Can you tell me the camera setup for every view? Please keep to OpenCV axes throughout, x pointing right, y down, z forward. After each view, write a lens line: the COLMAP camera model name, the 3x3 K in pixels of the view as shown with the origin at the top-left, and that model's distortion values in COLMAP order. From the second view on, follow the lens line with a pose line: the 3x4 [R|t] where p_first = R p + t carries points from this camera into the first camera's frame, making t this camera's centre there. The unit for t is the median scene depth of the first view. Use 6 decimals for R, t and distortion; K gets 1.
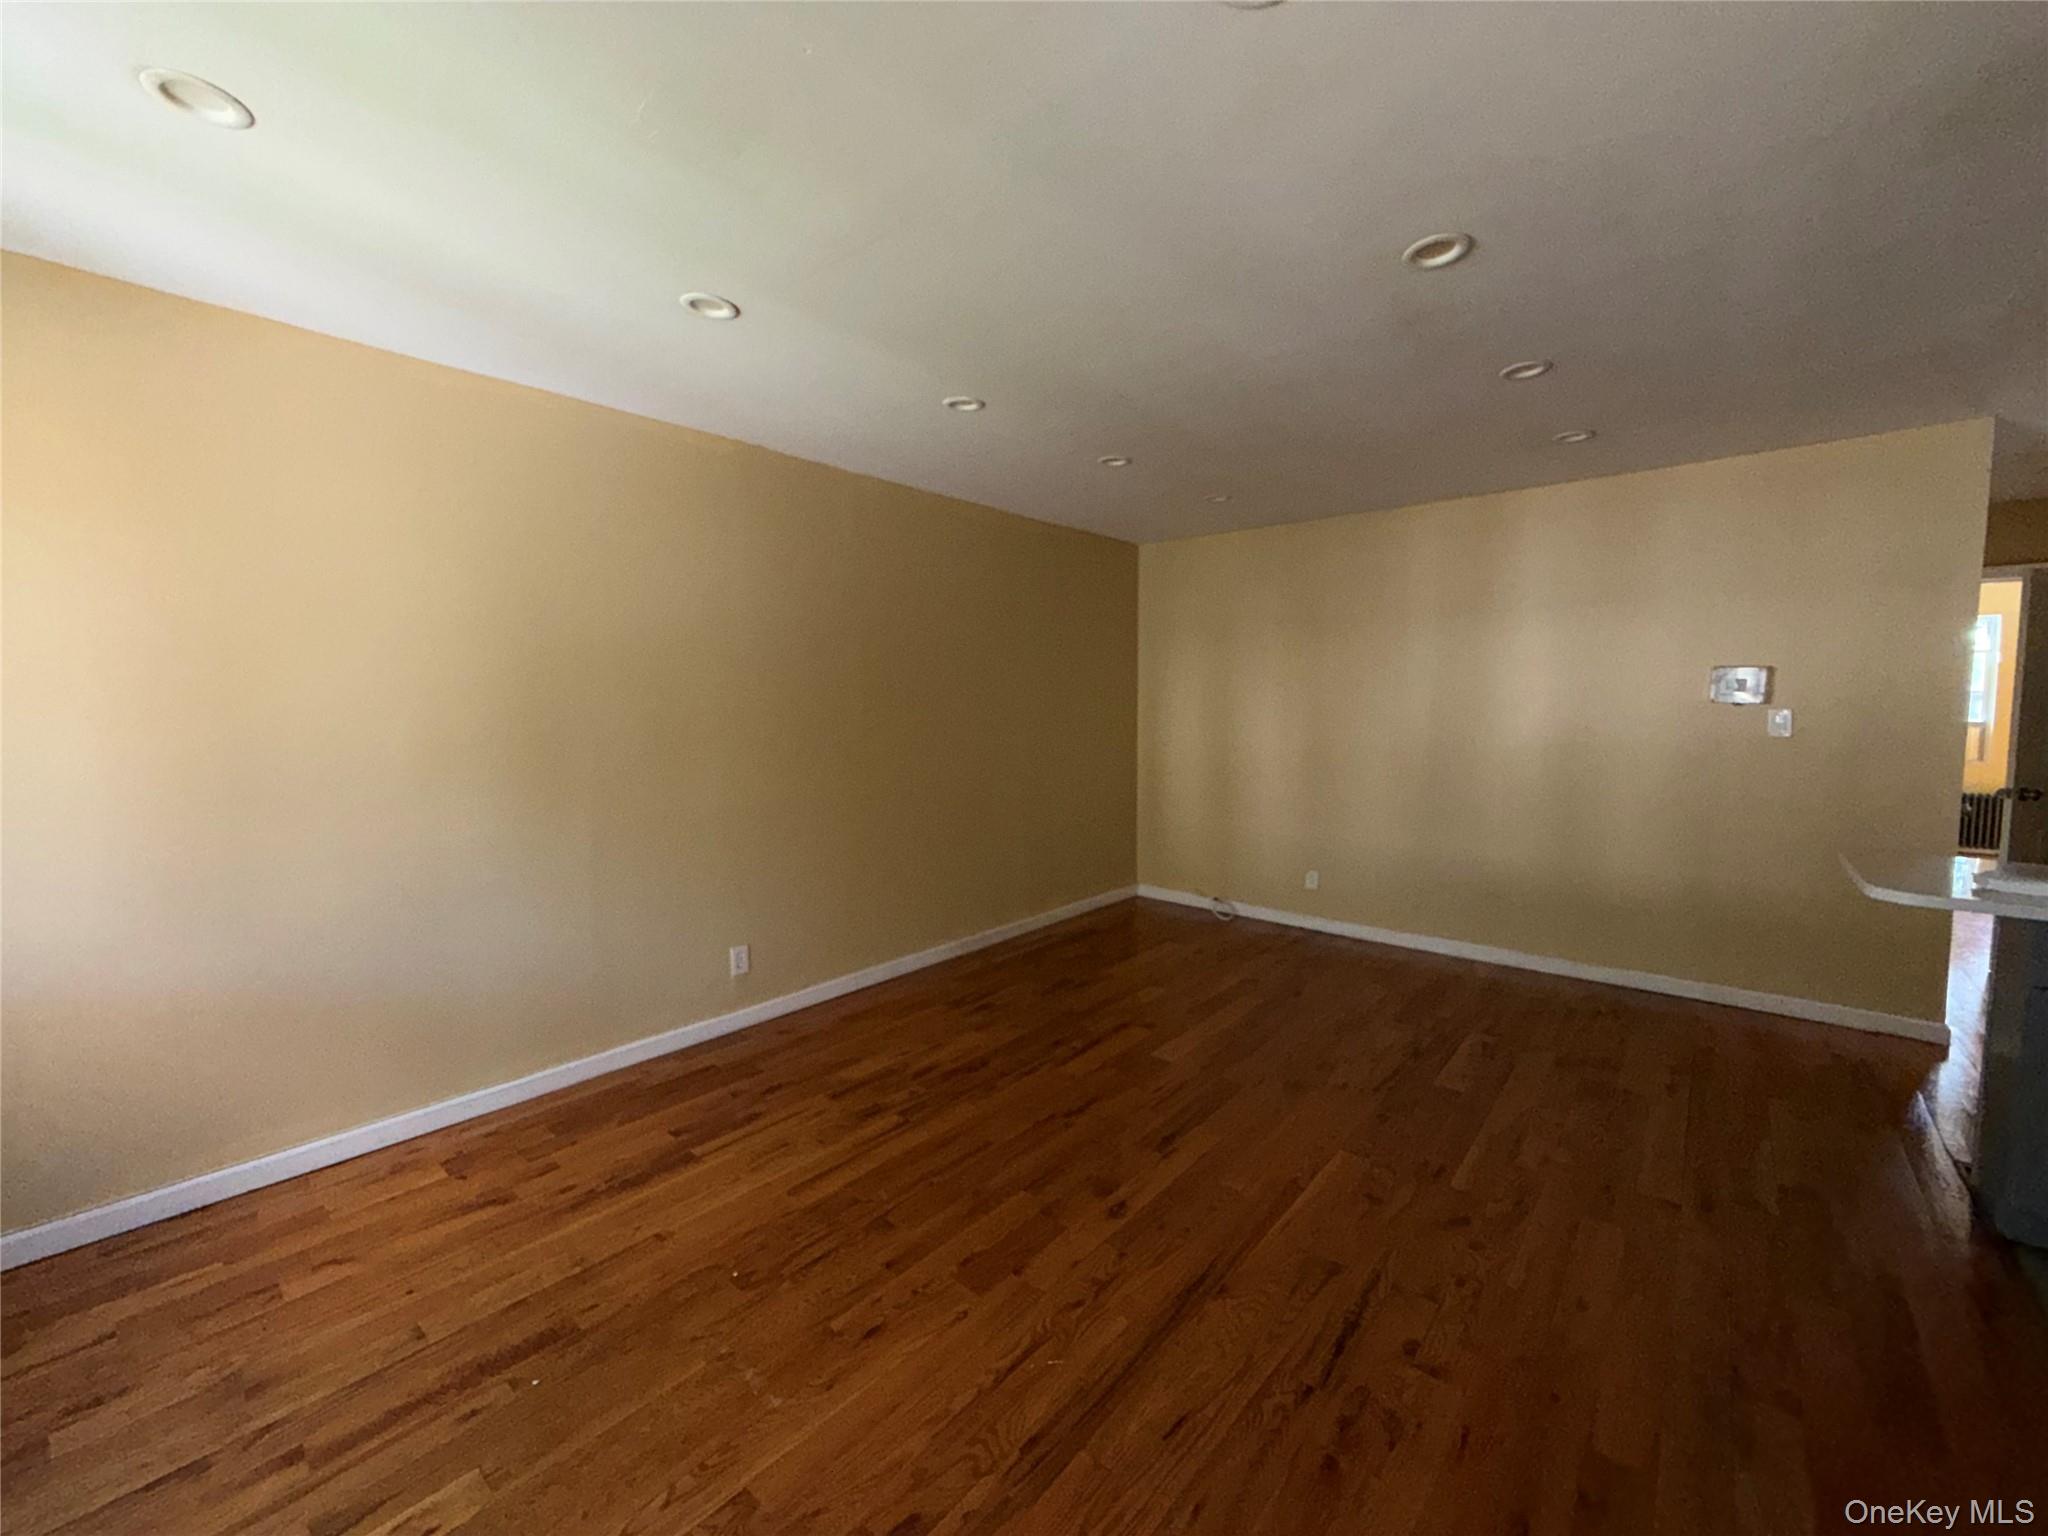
lens RADIAL K [[837.6, 0, 1013.9], [0, 837.6, 770.3], [0, 0, 1]] dist [0.001312, 0.000121]
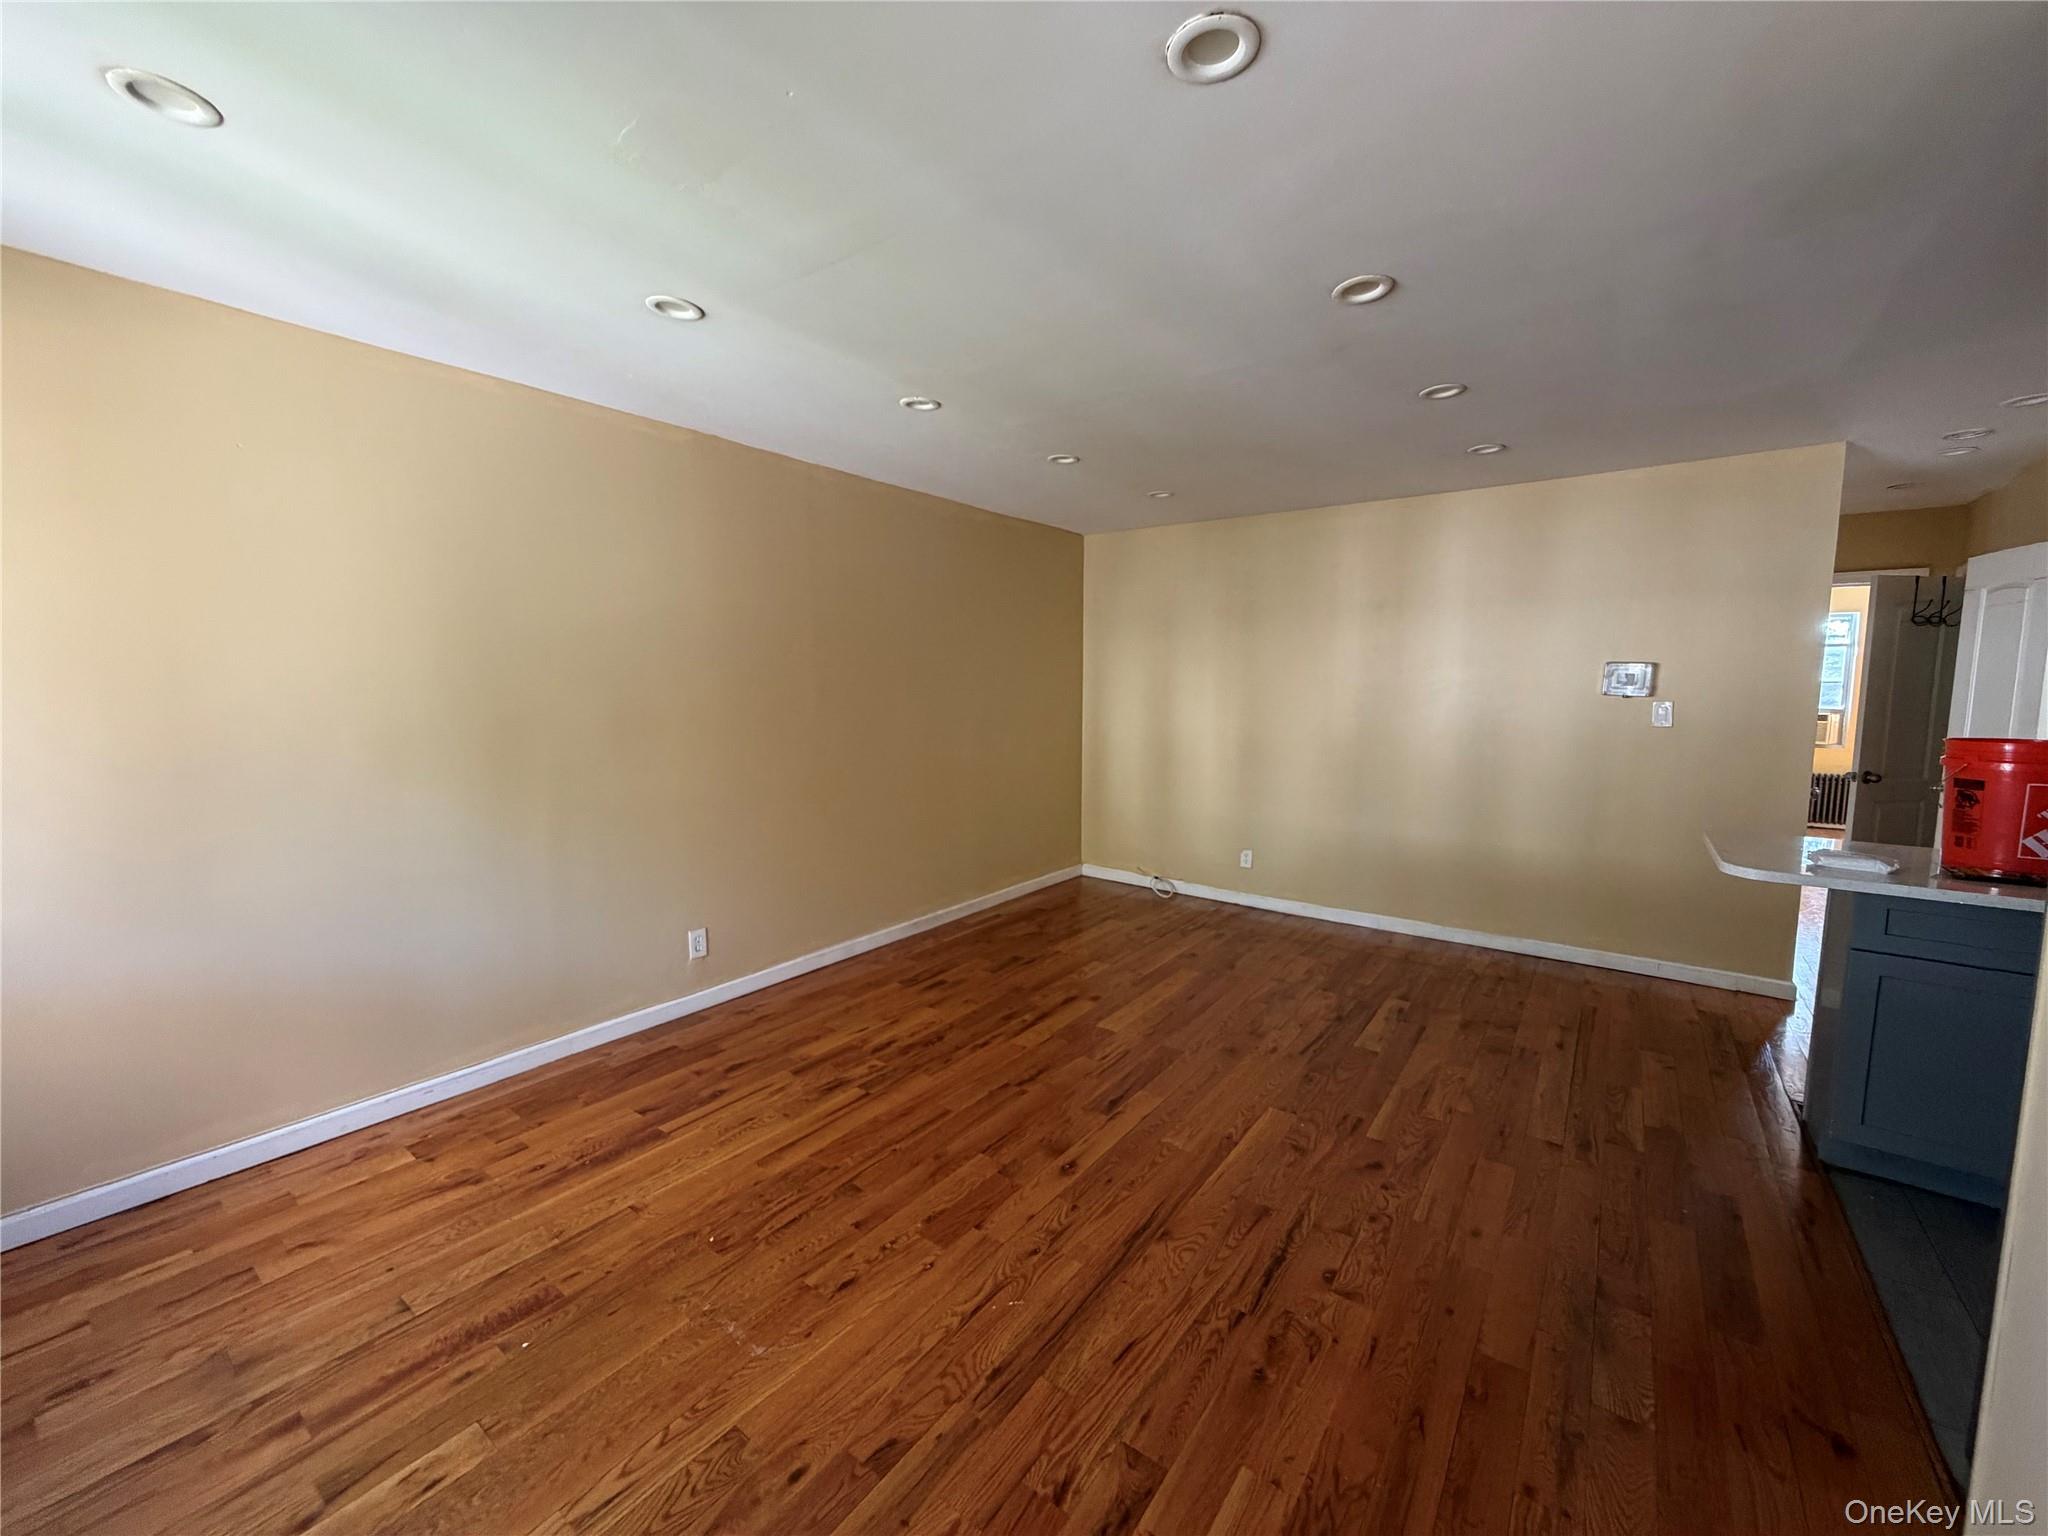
lens RADIAL K [[837.6, 0, 1017.7], [0, 837.6, 770.2], [0, 0, 1]] dist [0.001312, 0.000121]
pose [[0.997219, -0.001015, 0.074520, -0.020515], [-0.000908, 0.999667, 0.025774, -0.015211], [-0.074521, -0.025770, 0.996886, -0.055614]]
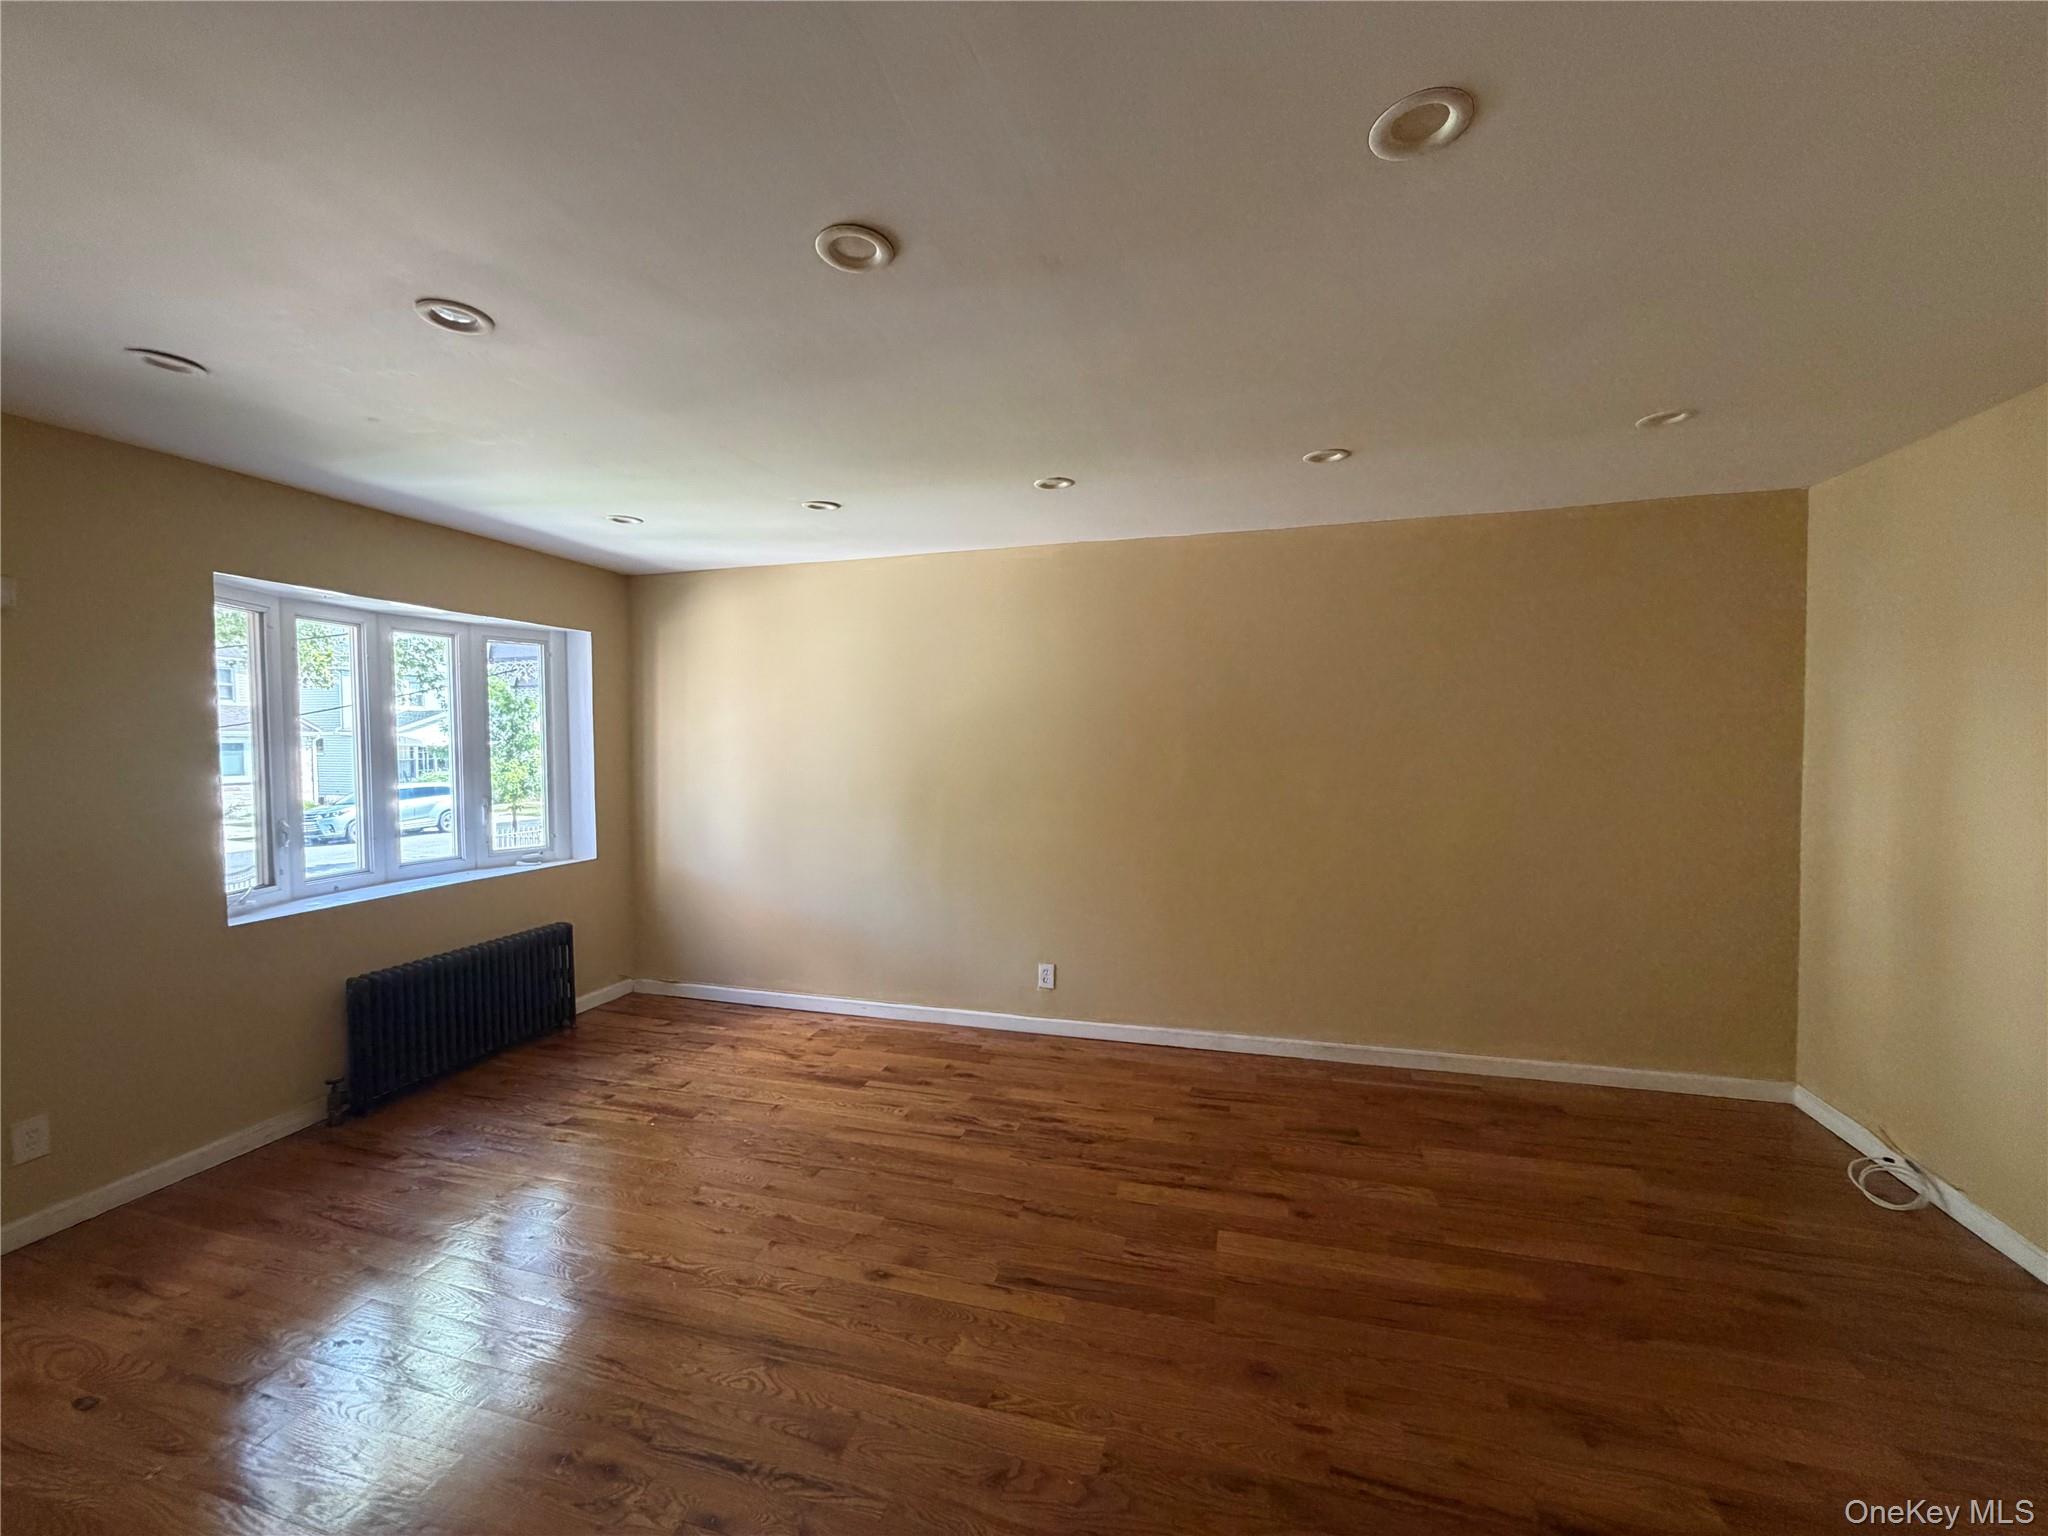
lens RADIAL K [[837.6, 0, 1026.2], [0, 837.6, 765.3], [0, 0, 1]] dist [0.001312, 0.000121]
pose [[0.404315, 0.030899, -0.914098, 1.027721], [-0.068780, 0.997626, 0.003301, -0.102280], [0.912030, 0.061537, 0.405480, 0.658043]]
